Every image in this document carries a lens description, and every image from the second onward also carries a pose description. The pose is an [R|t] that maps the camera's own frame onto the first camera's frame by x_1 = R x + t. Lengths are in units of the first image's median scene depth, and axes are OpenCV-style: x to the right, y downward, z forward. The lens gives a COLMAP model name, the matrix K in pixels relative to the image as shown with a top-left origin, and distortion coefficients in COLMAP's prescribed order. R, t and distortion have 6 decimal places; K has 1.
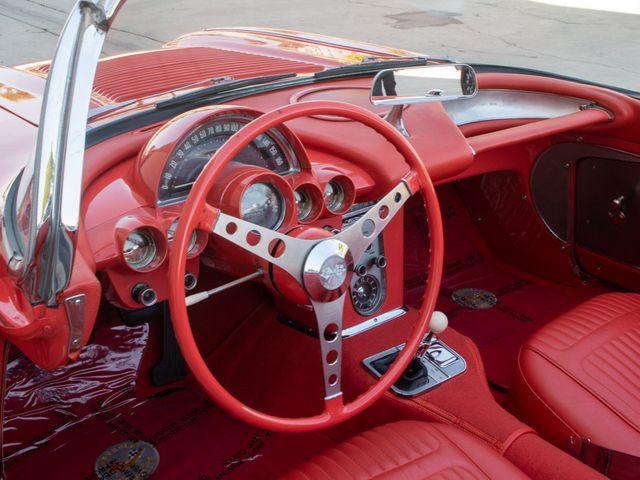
lens RADIAL K [[764.3, 0, 321.0], [0, 764.3, 243.3], [0, 0, 1]] dist [-0.062379, 0.000000]
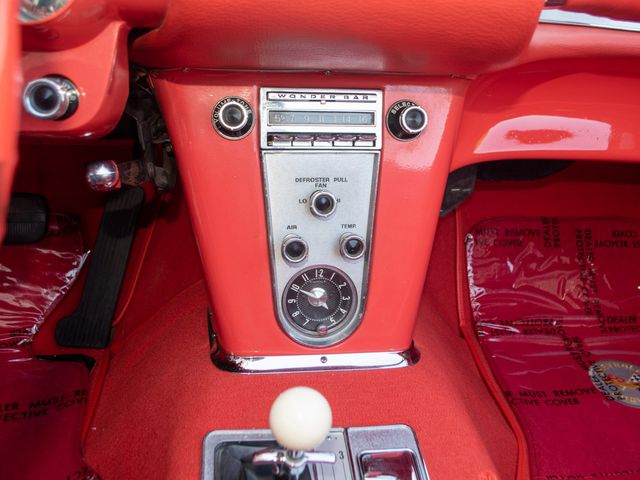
lens RADIAL K [[595.9, 0, 316.5], [0, 595.9, 242.7], [0, 0, 1]] dist [-0.082586, 0.000000]
pose [[0.854307, 0.243790, -0.459049, 0.233807], [-0.249789, 0.967074, 0.048723, 0.009417], [0.455812, 0.073041, 0.887074, 0.665733]]
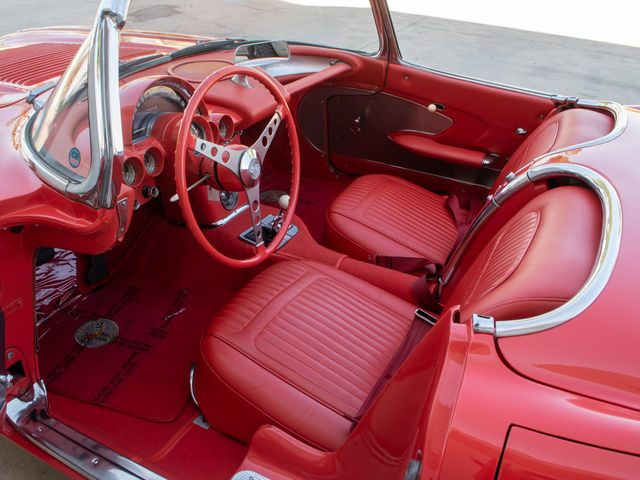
lens RADIAL K [[554.8, 0, 320.4], [0, 554.8, 238.0], [0, 0, 1]] dist [-0.070051, 0.012415]
pose [[0.918639, -0.181117, 0.351139, -0.181030], [0.141944, 0.980695, 0.134493, 0.026167], [-0.368720, -0.073709, 0.926614, -0.115163]]
